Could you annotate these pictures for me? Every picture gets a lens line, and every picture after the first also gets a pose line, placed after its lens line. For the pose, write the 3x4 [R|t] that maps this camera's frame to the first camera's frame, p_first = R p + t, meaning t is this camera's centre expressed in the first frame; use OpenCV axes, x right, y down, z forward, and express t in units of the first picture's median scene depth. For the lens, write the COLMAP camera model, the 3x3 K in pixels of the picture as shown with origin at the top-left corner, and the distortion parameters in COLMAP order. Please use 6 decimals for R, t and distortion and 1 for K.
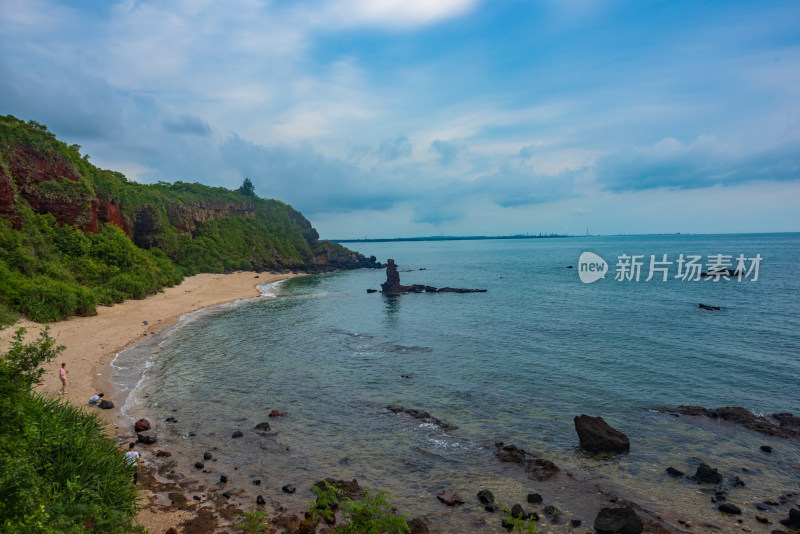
lens RADIAL K [[534.2, 0, 406.2], [0, 534.2, 269.8], [0, 0, 1]] dist [0.007125, 0.001360]
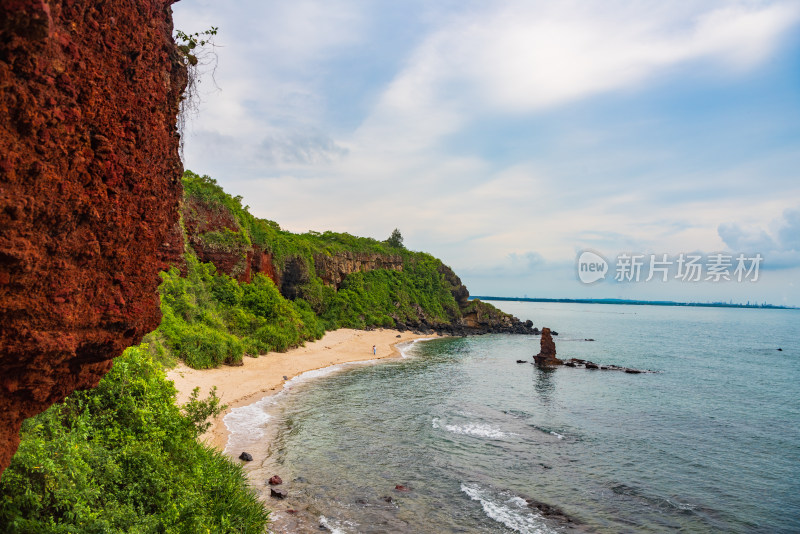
lens RADIAL K [[613.2, 0, 402.2], [0, 613.2, 270.0], [0, 0, 1]] dist [-0.041622, 0.004858]
pose [[0.961267, 0.041610, -0.272462, 0.012377], [-0.068387, 0.993634, -0.089527, -0.007396], [0.267002, 0.104692, 0.957993, -0.028166]]
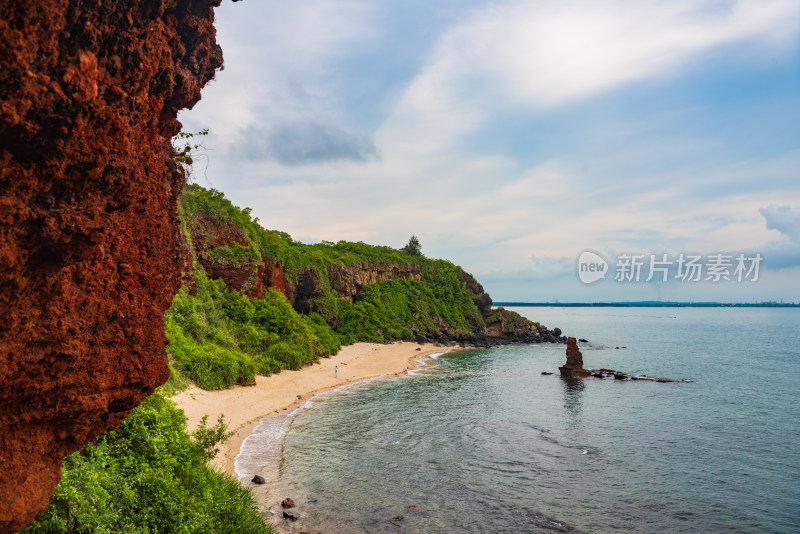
lens RADIAL K [[651.6, 0, 403.1], [0, 651.6, 269.9], [0, 0, 1]] dist [-0.027237, 0.007092]
pose [[0.952967, 0.011053, -0.302873, 0.024540], [-0.042864, 0.994205, -0.098587, -0.012103], [0.300028, 0.106933, 0.947918, -0.044478]]
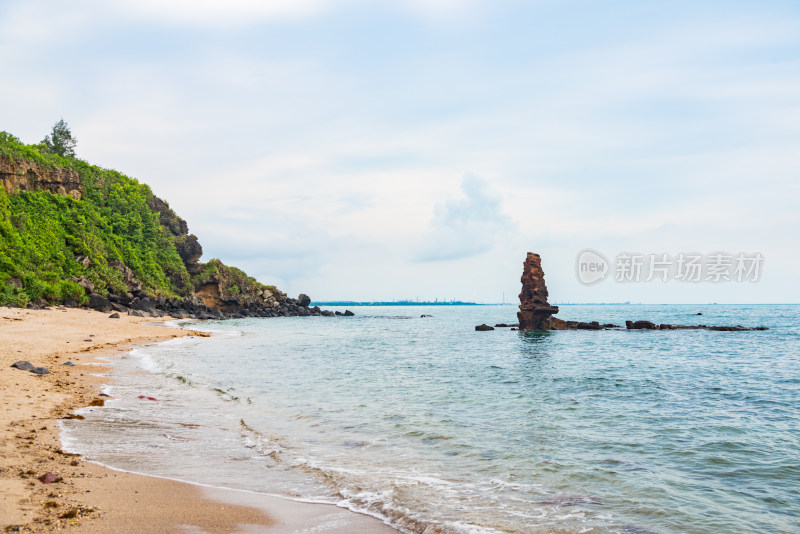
lens RADIAL K [[824.4, 0, 411.6], [0, 824.4, 261.5], [0, 0, 1]] dist [0.053764, 0.036758]
pose [[0.975730, 0.031605, 0.216686, -0.244955], [-0.007283, 0.993666, -0.112135, 0.055901], [-0.218857, 0.107835, 0.969780, 0.364849]]
